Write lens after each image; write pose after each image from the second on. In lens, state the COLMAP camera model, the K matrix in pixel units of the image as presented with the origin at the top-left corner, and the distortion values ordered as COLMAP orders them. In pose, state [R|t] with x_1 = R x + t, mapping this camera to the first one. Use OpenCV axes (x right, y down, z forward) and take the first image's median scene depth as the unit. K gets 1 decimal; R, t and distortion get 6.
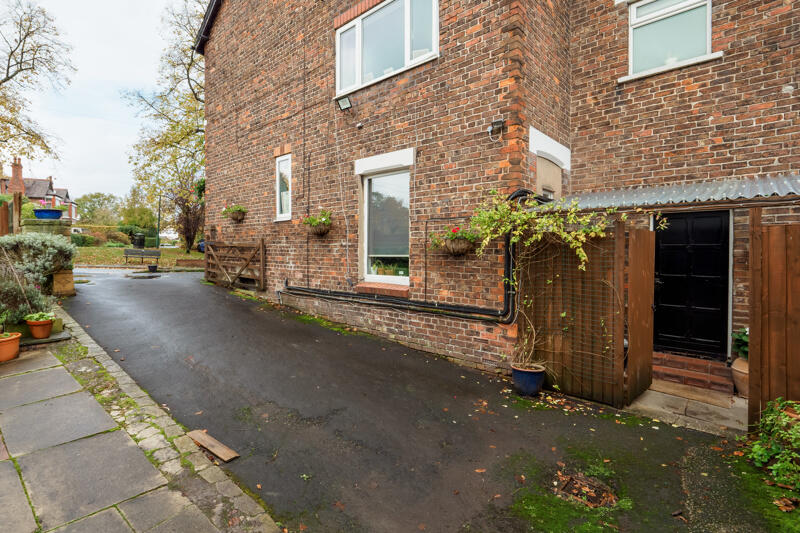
lens RADIAL K [[377.3, 0, 390.5], [0, 377.3, 249.9], [0, 0, 1]] dist [-0.001022, -0.000781]
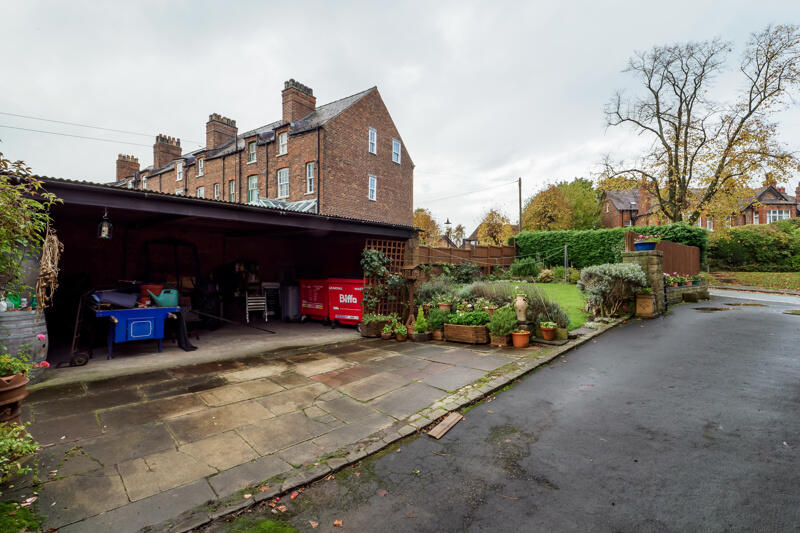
lens RADIAL K [[365.3, 0, 399.6], [0, 365.3, 271.1], [0, 0, 1]] dist [0.001806, 0.000109]
pose [[-0.105509, -0.000812, -0.994418, 0.885565], [-0.002926, 0.999996, -0.000507, -0.043862], [0.994414, 0.002856, -0.105511, 0.988155]]
